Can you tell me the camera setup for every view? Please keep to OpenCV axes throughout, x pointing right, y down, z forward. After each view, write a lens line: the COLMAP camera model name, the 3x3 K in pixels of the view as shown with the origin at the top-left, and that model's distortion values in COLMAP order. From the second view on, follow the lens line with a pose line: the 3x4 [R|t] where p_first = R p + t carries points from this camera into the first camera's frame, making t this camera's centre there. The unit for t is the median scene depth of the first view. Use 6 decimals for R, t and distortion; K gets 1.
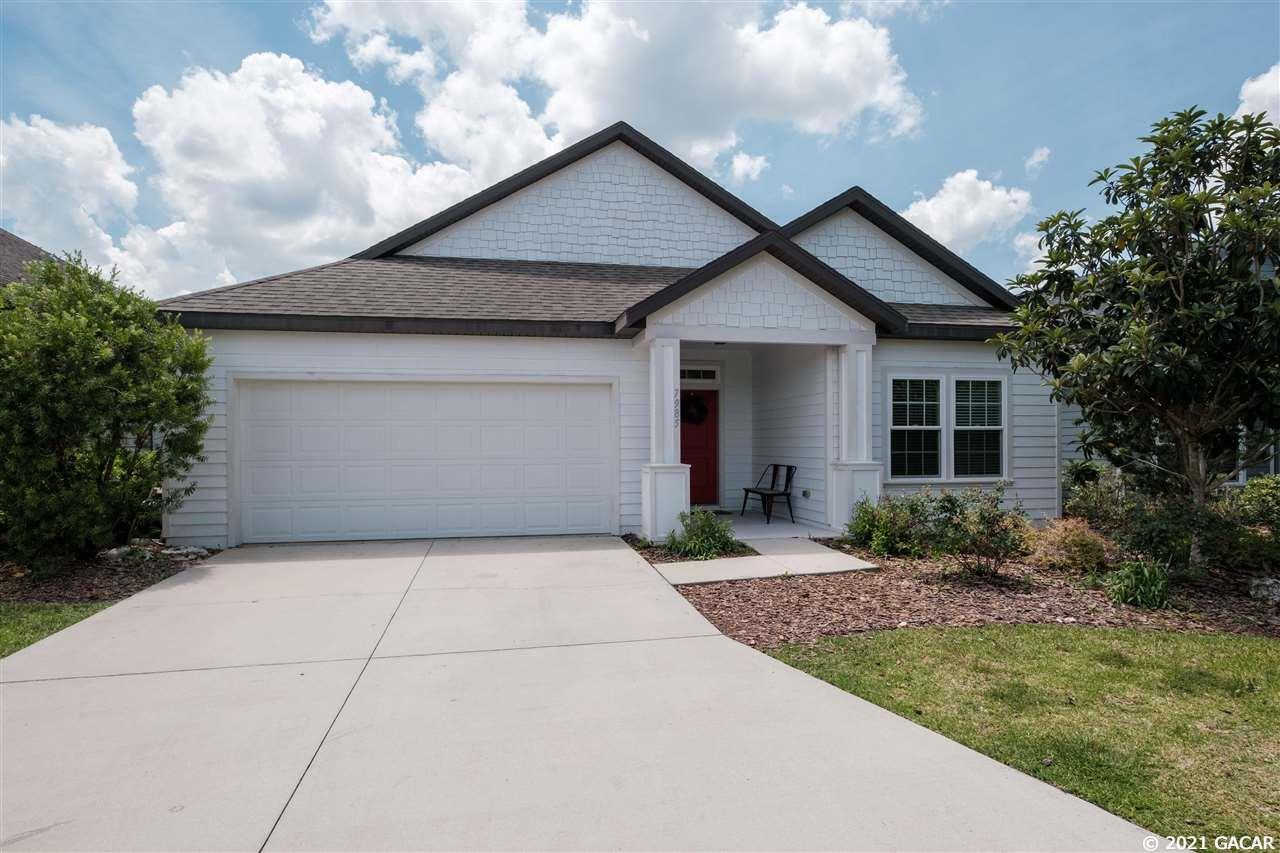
lens RADIAL K [[703.1, 0, 579.5], [0, 703.1, 431.0], [0, 0, 1]] dist [0.007779, -0.002339]
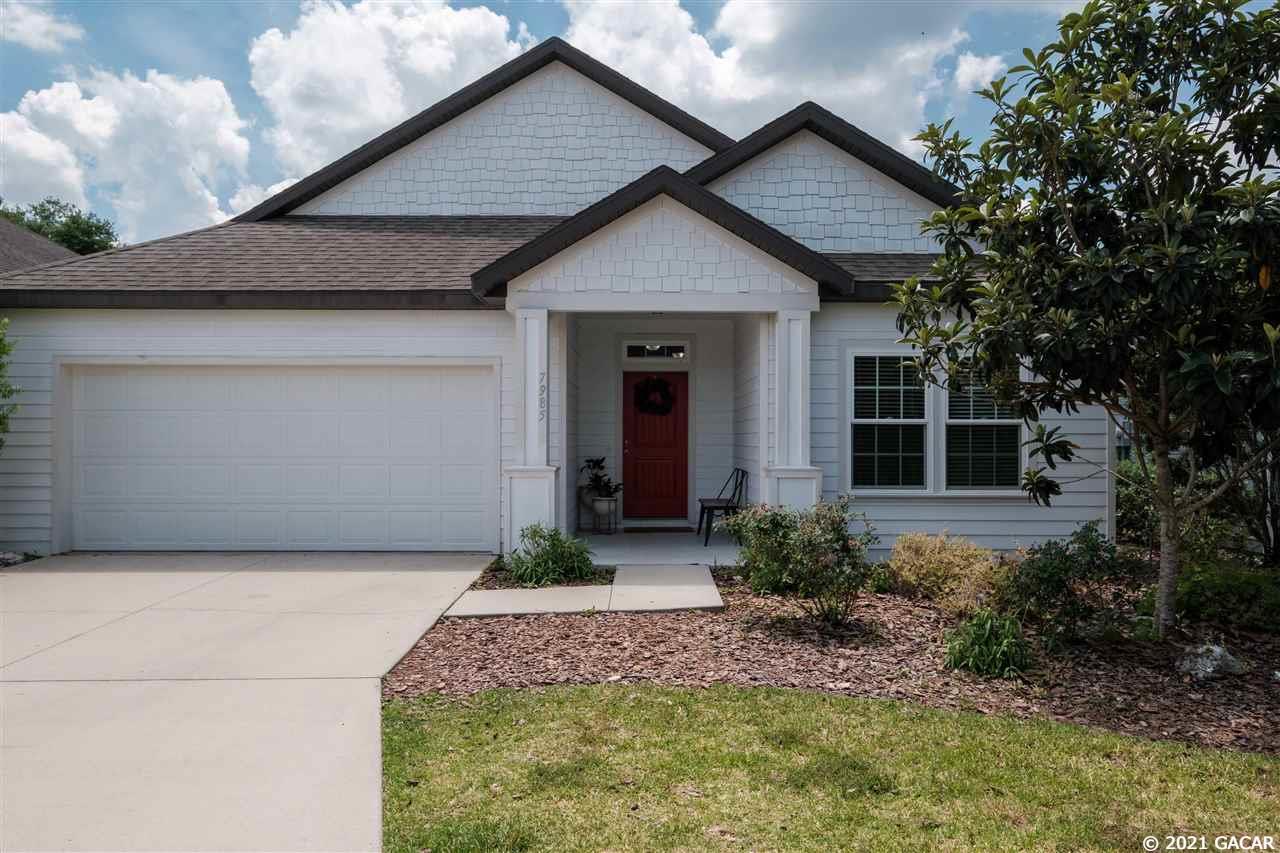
lens RADIAL K [[889.1, 0, 647.0], [0, 889.1, 425.5], [0, 0, 1]] dist [-0.005664, 0.017137]
pose [[0.982963, 0.003560, -0.183767, 0.410262], [-0.003075, 0.999991, 0.002927, -0.002432], [0.183776, -0.002312, 0.982966, 0.033082]]
